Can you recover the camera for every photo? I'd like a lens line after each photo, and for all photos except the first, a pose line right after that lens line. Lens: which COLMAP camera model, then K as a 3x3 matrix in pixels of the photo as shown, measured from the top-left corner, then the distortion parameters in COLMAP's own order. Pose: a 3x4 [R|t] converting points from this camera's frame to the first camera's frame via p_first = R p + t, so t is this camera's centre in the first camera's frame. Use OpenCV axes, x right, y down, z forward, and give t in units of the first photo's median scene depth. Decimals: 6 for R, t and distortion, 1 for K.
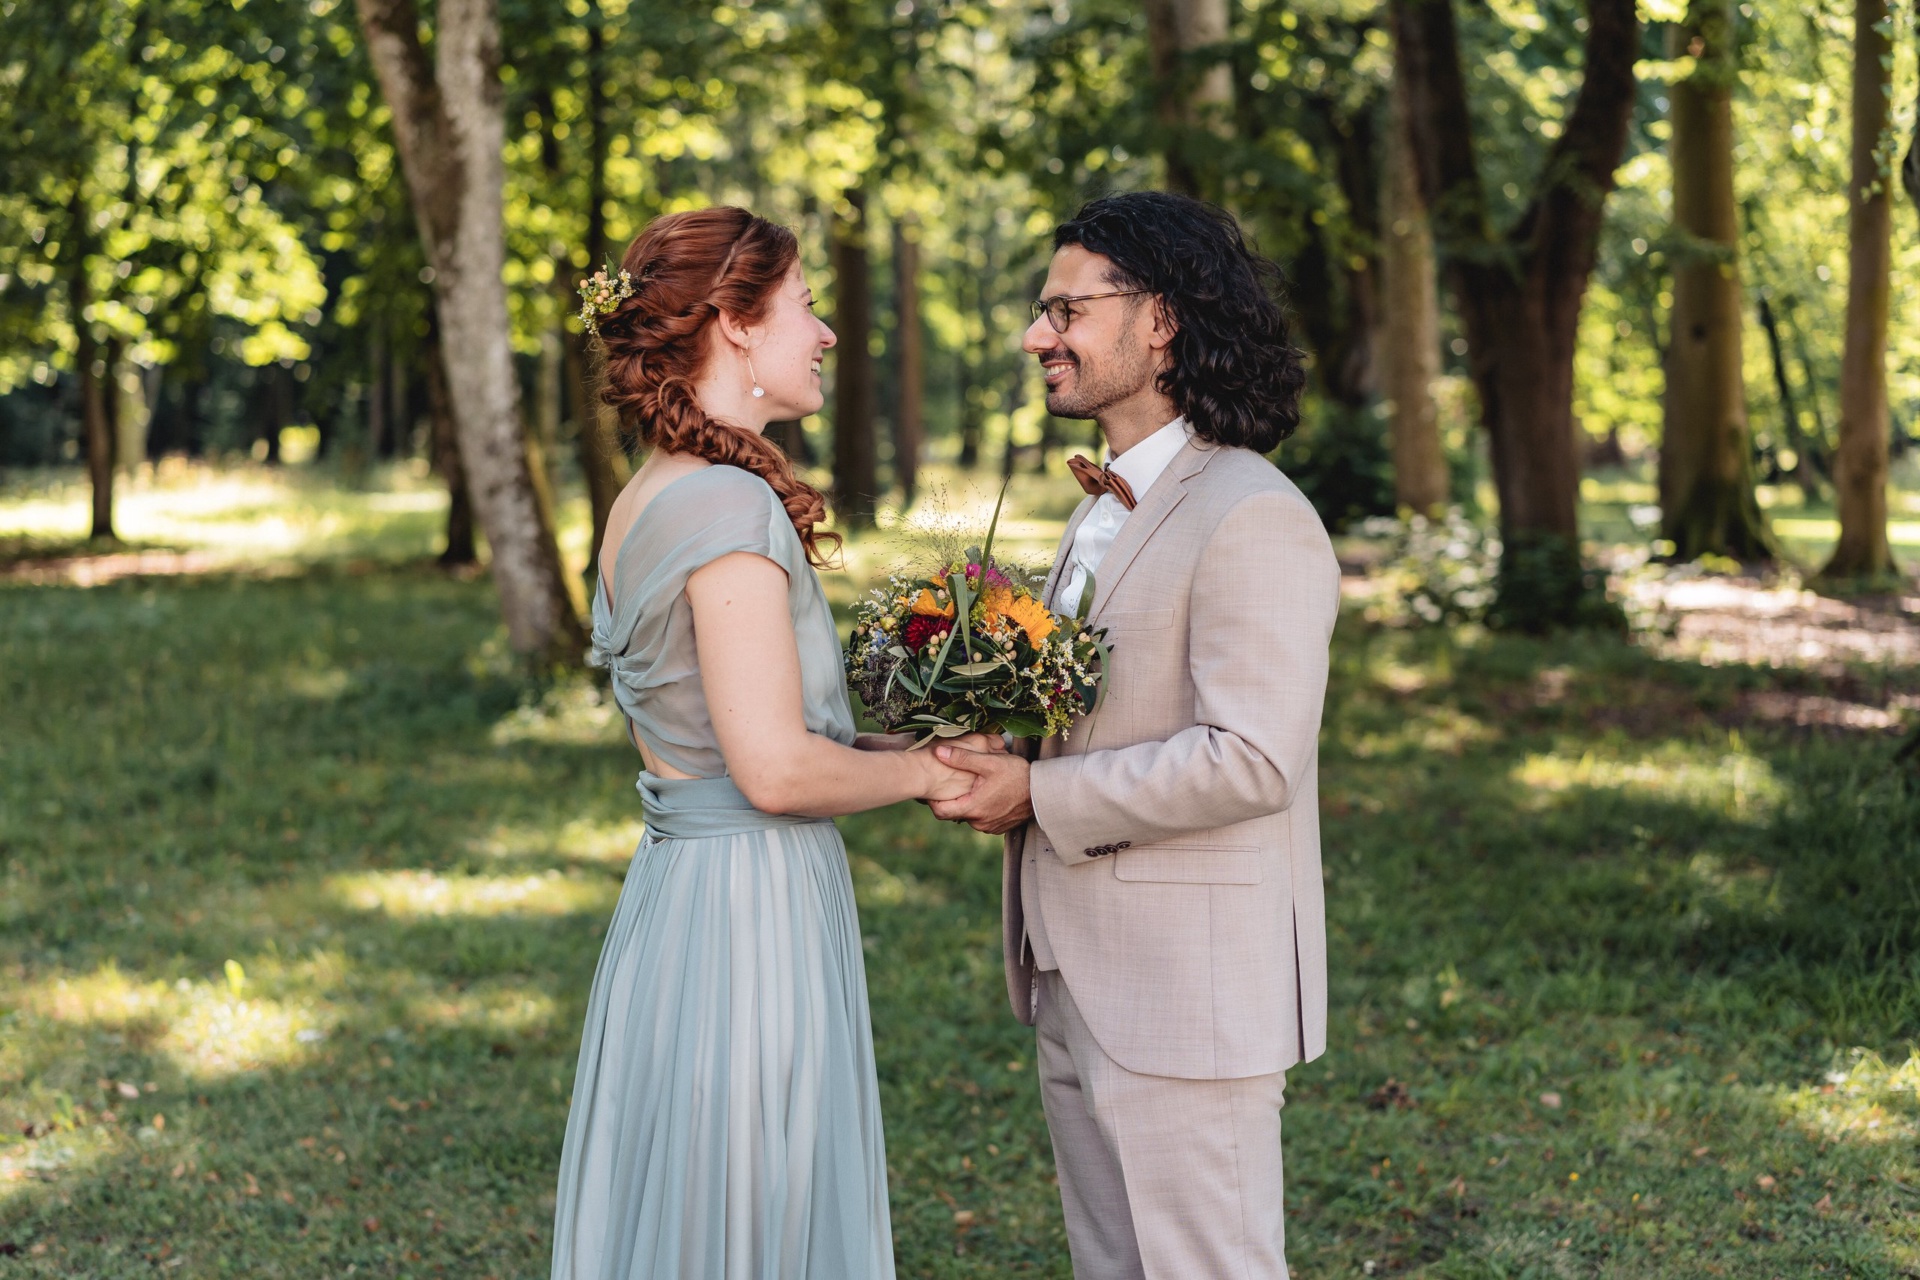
lens RADIAL K [[3812.1, 0, 957.4], [0, 3812.1, 637.1], [0, 0, 1]] dist [0.067673, 0.000000]
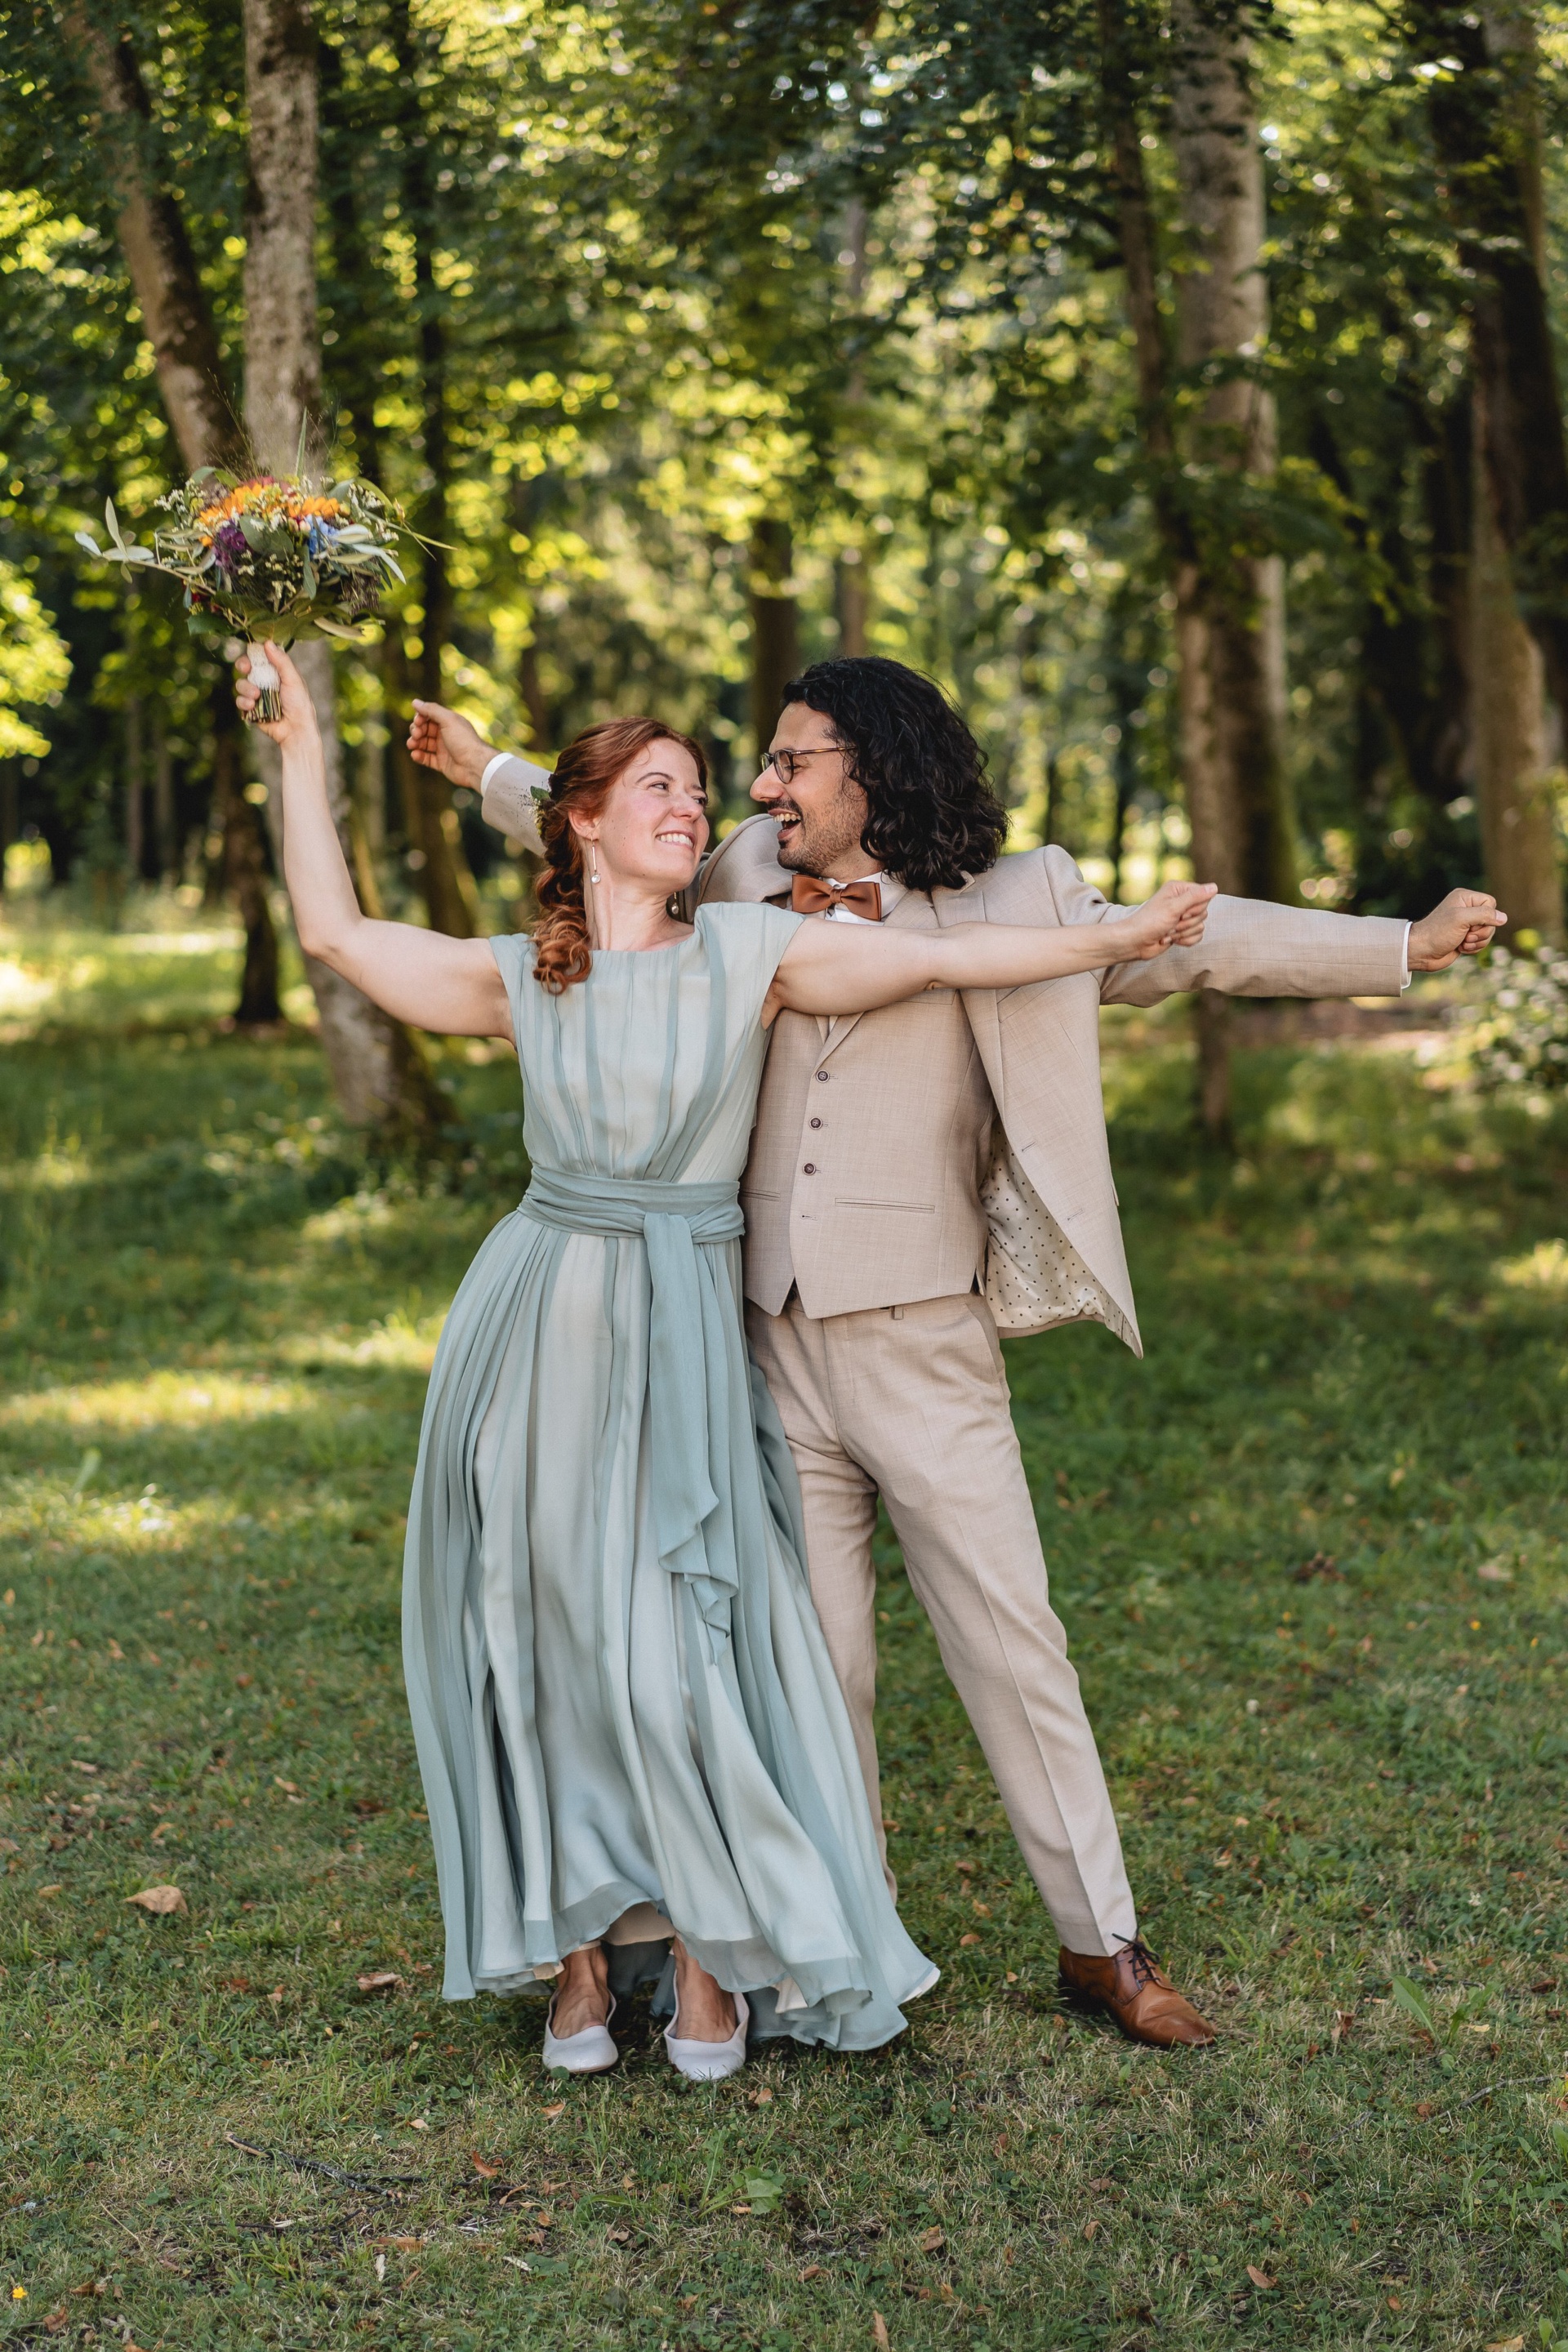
lens RADIAL K [[5314.9, 0, 787.2], [0, 5314.9, 1175.6], [0, 0, 1]] dist [0.093547, 0.000000]
pose [[0.999574, -0.008623, -0.027867, 0.021220], [0.008885, 0.999917, 0.009298, 0.010582], [0.027784, -0.009541, 0.999568, -0.300324]]
